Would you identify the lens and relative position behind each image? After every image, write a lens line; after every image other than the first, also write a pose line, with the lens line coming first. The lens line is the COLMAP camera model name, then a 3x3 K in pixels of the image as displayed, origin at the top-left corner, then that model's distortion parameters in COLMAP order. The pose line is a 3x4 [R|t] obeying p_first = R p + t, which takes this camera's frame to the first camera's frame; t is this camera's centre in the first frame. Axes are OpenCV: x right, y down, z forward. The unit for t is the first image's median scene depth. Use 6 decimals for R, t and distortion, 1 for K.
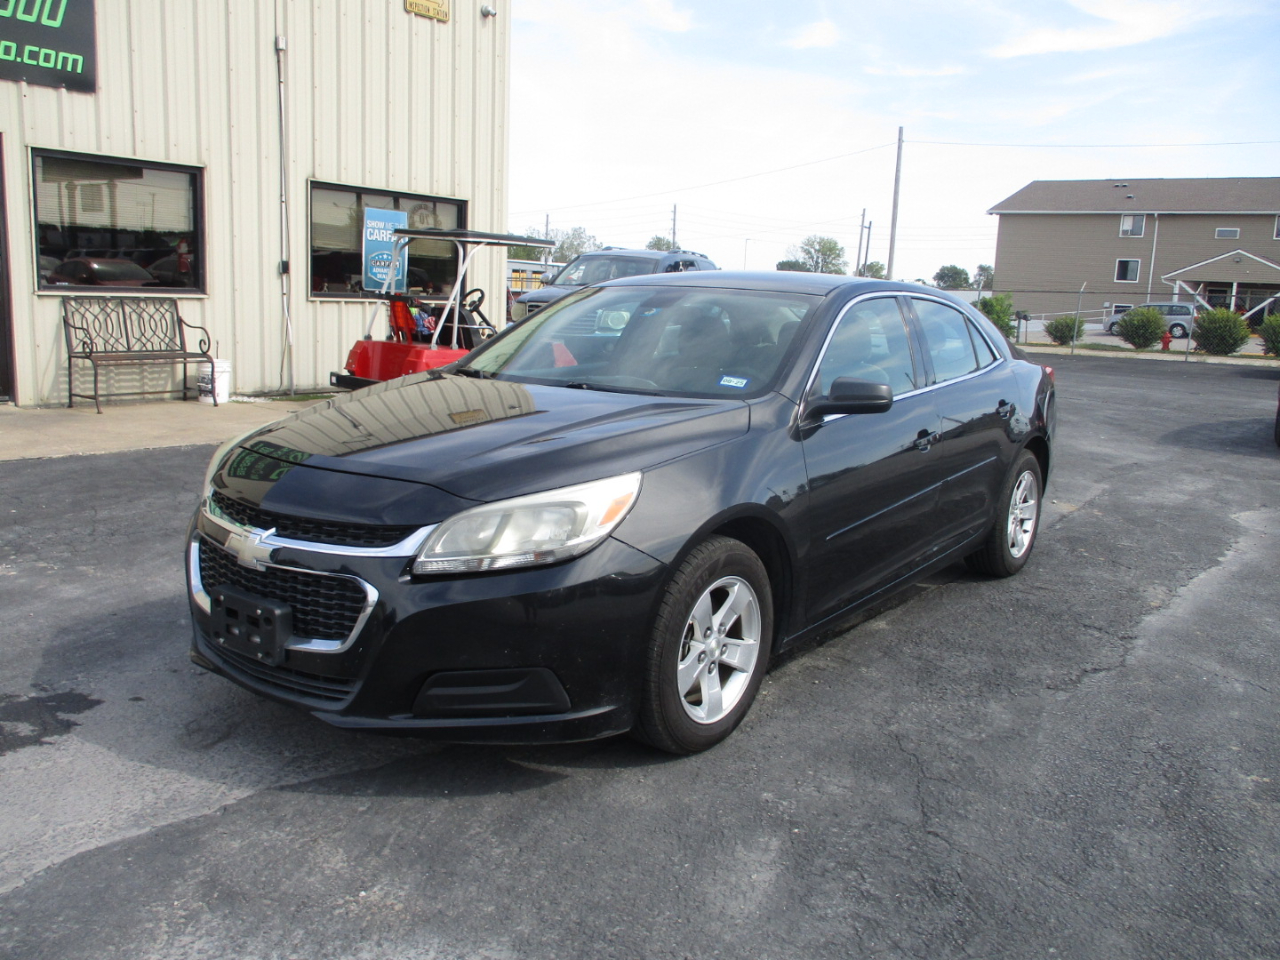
lens RADIAL K [[1055.1, 0, 650.7], [0, 1055.1, 476.6], [0, 0, 1]] dist [-0.043397, 0.016499]
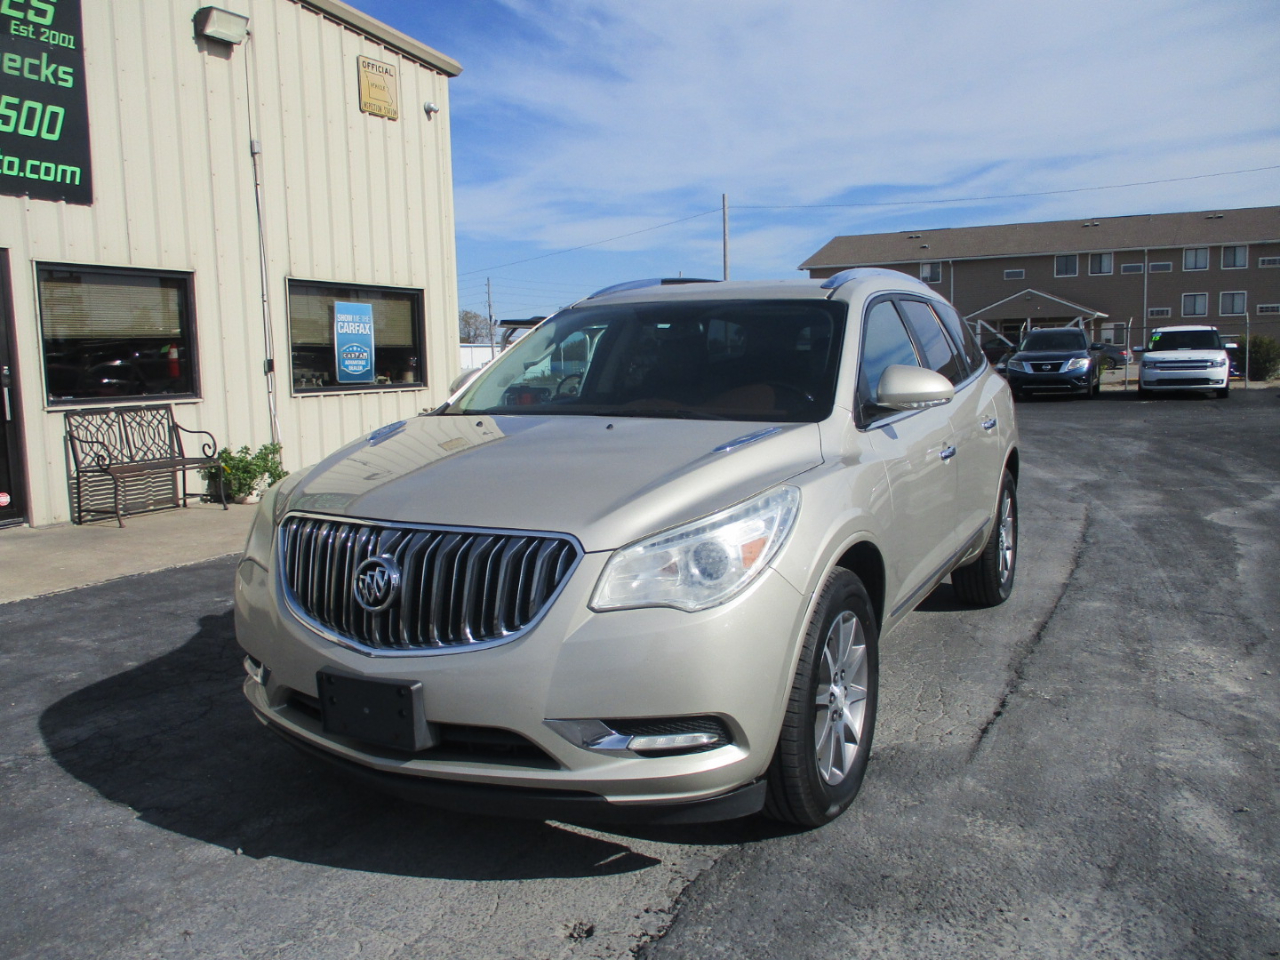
lens RADIAL K [[1055.1, 0, 653.6], [0, 1055.1, 472.8], [0, 0, 1]] dist [-0.043397, 0.016499]
pose [[0.980728, -0.087179, 0.174848, -0.175102], [0.098407, 0.993536, -0.056596, -0.005670], [-0.168784, 0.072712, 0.982967, -0.037701]]
